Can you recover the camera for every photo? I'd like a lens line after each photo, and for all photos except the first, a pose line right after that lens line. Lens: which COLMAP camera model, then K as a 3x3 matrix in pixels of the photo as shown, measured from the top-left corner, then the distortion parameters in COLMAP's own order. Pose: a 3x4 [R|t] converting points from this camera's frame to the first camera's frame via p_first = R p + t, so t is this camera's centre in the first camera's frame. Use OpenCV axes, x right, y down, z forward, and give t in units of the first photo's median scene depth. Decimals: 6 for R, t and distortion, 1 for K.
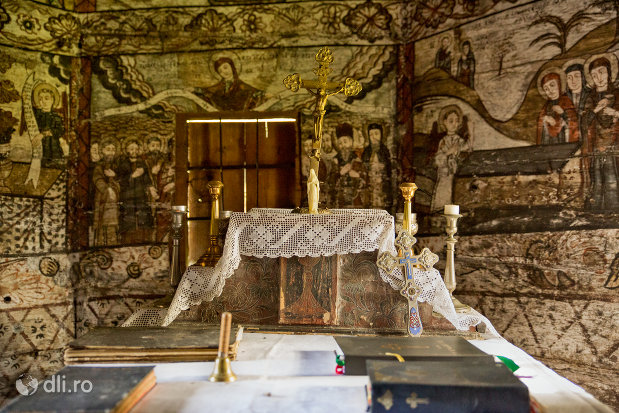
lens RADIAL K [[631.3, 0, 309.5], [0, 631.3, 206.5], [0, 0, 1]] dist [-0.006849, -0.000909]
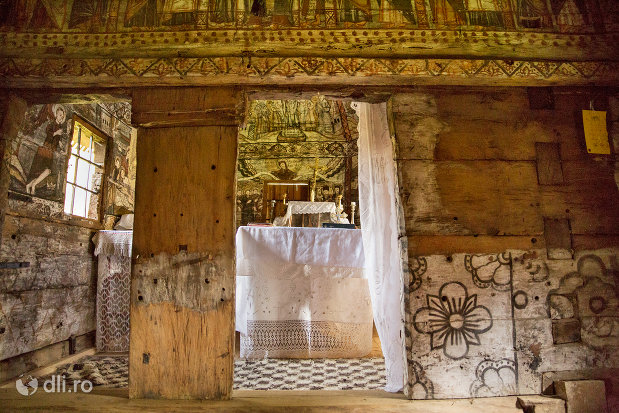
lens RADIAL K [[415.5, 0, 309.5], [0, 415.5, 206.5], [0, 0, 1]] dist [-0.145148, 0.092679]
pose [[0.999624, 0.021346, -0.017205, 0.017471], [-0.023543, 0.989910, -0.139730, 0.209418], [0.014049, 0.140082, 0.990040, -0.753705]]
